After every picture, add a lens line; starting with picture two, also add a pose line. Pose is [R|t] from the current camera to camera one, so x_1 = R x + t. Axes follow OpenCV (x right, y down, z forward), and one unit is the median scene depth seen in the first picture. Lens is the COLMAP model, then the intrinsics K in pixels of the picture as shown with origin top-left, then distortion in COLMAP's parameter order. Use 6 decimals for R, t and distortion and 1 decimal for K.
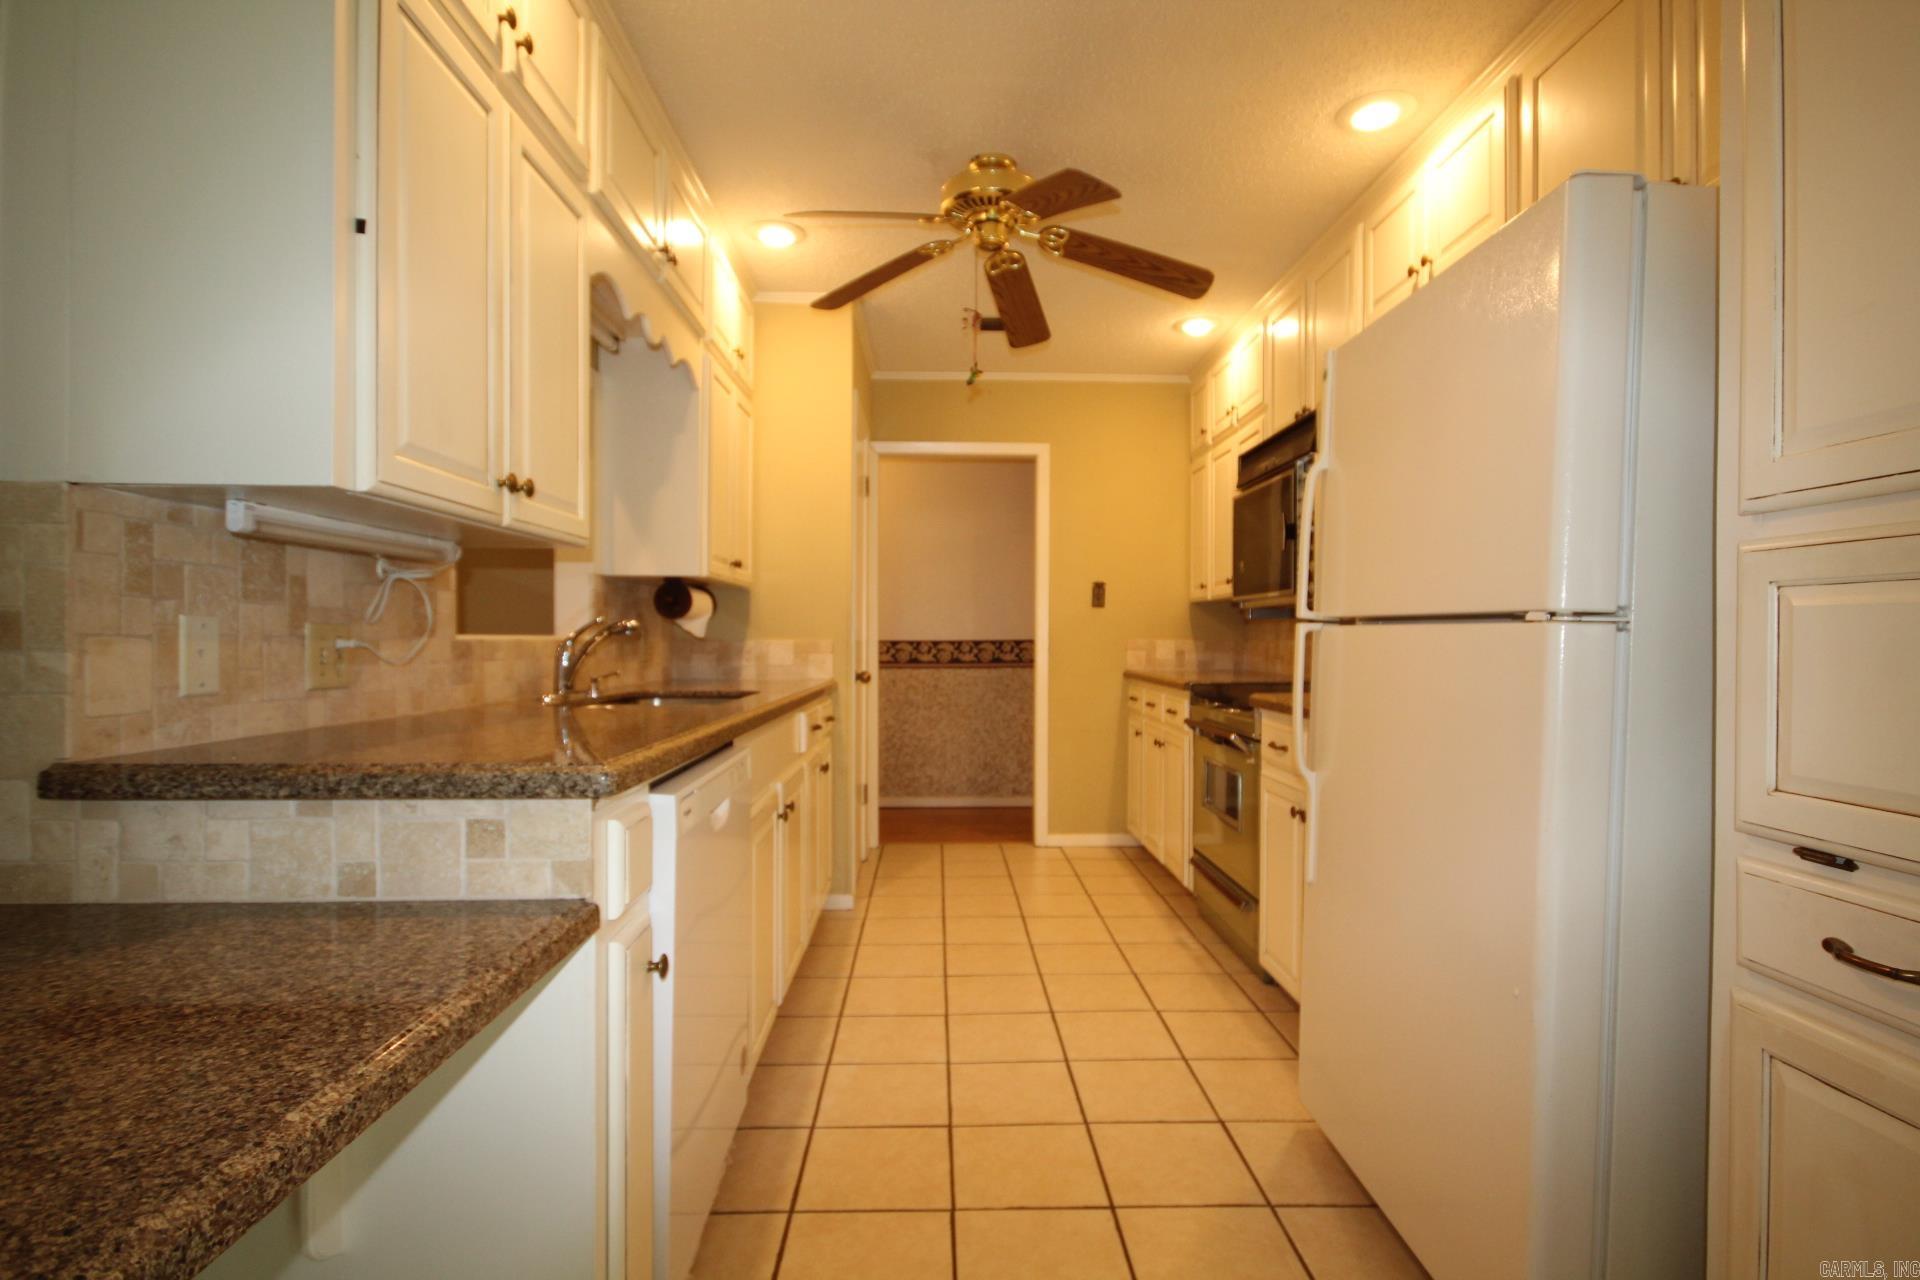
lens RADIAL K [[927.1, 0, 965.2], [0, 927.1, 645.9], [0, 0, 1]] dist [0.006606, 0.000433]
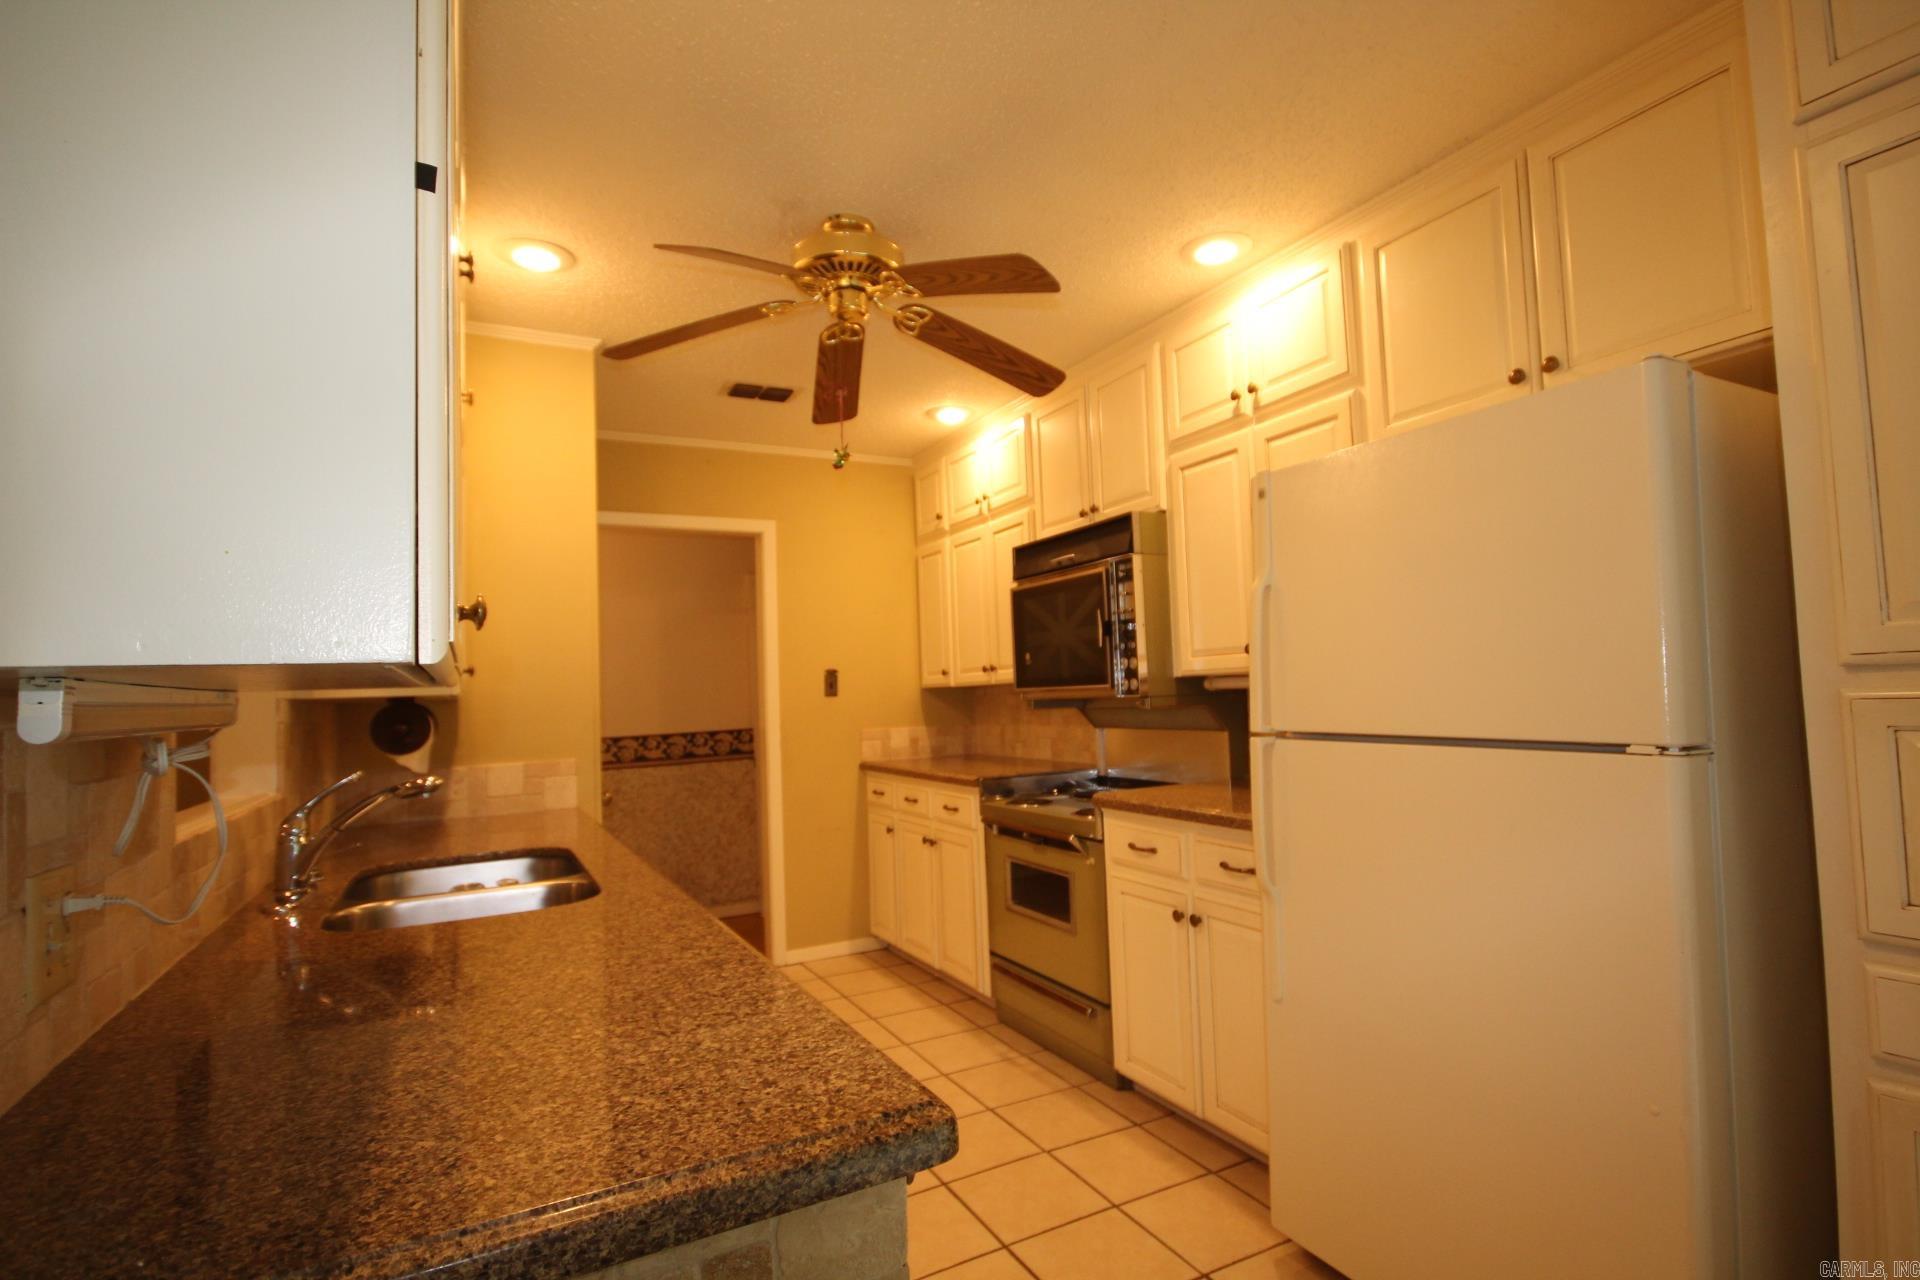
lens RADIAL K [[930.1, 0, 967.0], [0, 930.1, 647.0], [0, 0, 1]] dist [-0.000405, 0.000086]
pose [[0.896876, -0.014023, 0.442060, -0.267988], [0.043291, 0.997481, -0.056189, -0.058558], [-0.440158, 0.069531, 0.895224, 0.173808]]
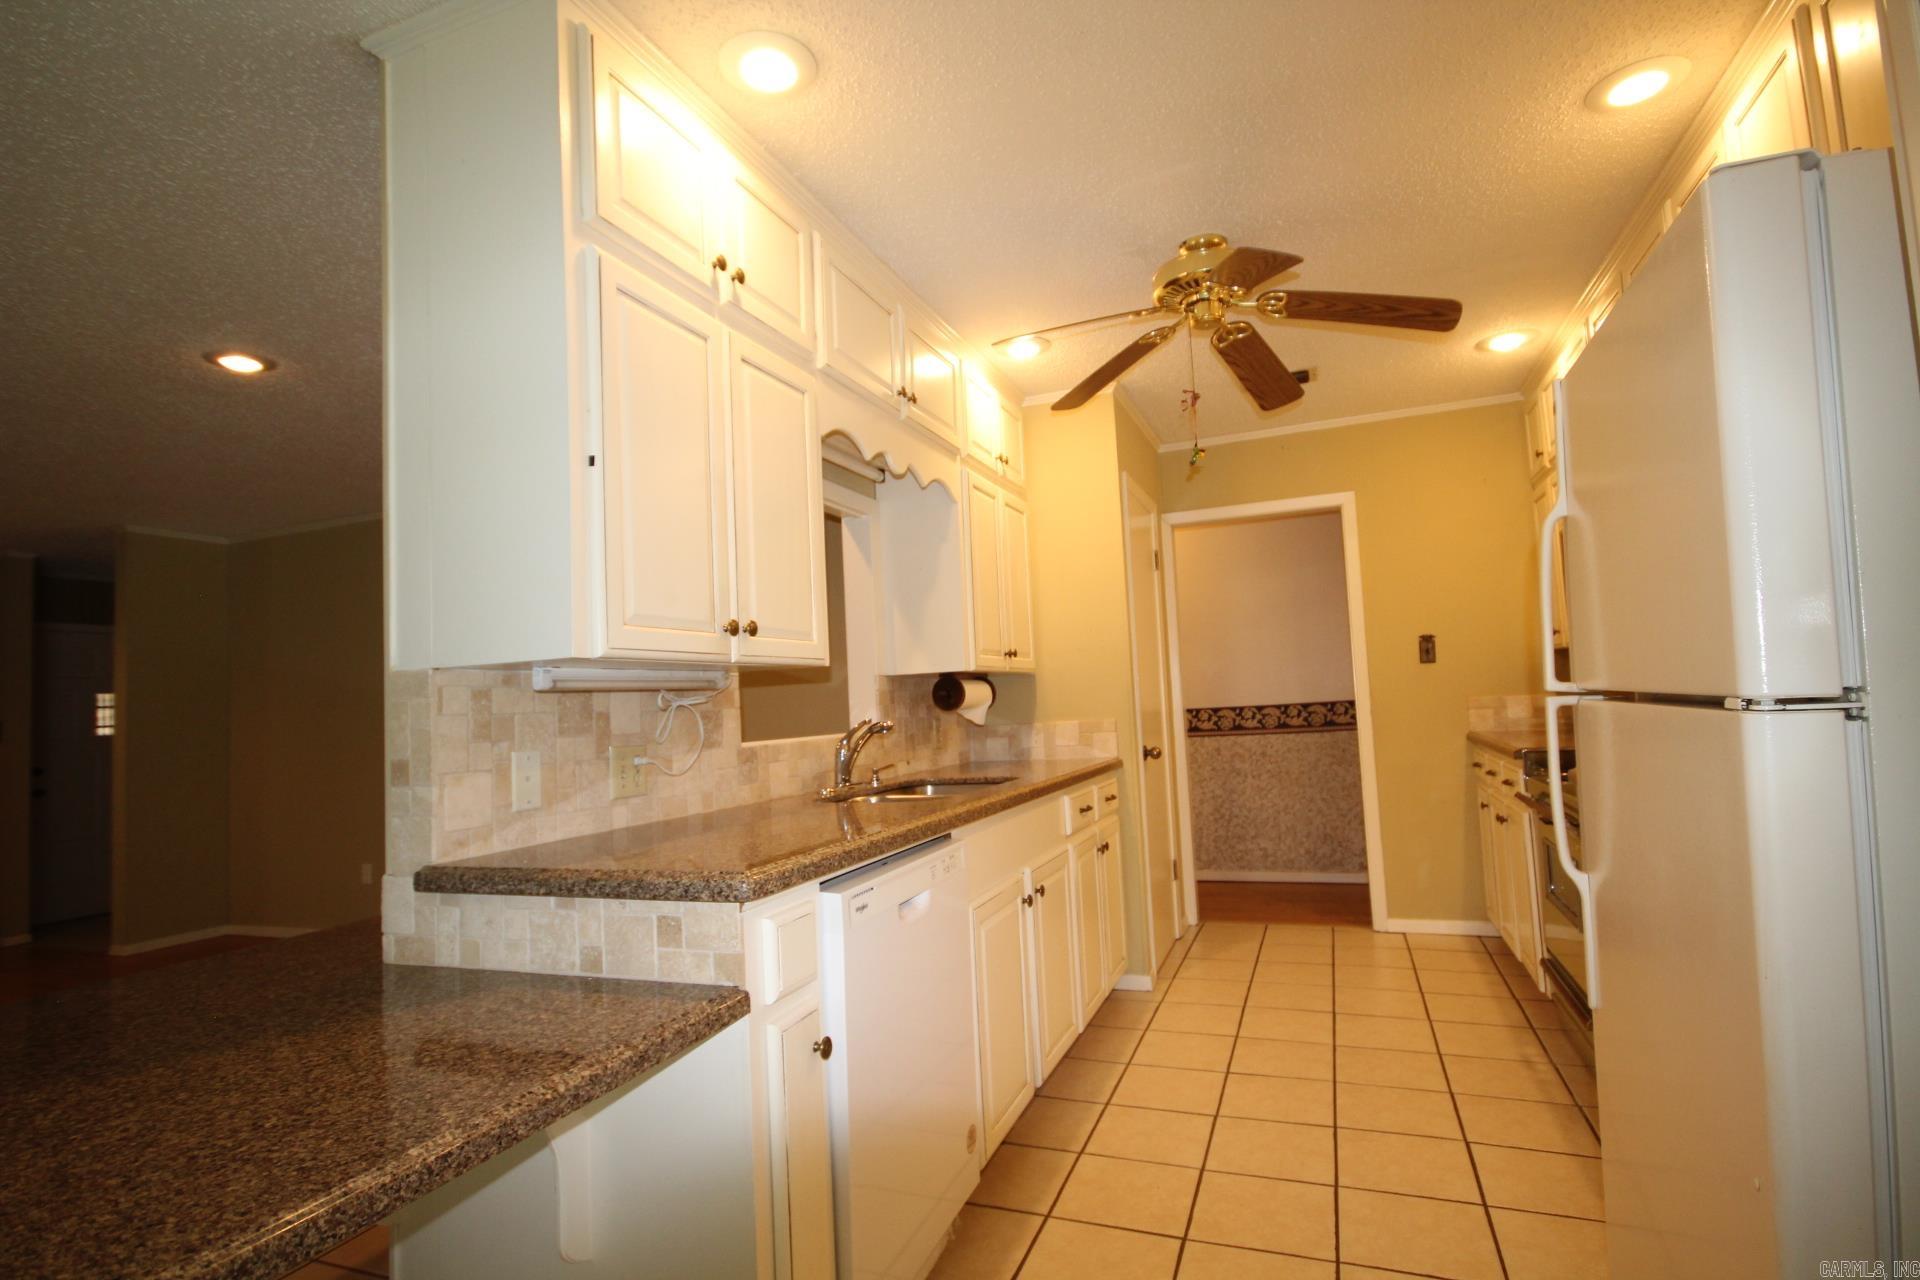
lens RADIAL K [[927.1, 0, 965.2], [0, 927.1, 645.9], [0, 0, 1]] dist [0.006606, 0.000433]
pose [[0.917541, -0.075450, -0.390417, 0.152417], [0.050612, 0.996007, -0.073538, -0.026272], [0.394407, 0.047715, 0.917696, -0.000910]]
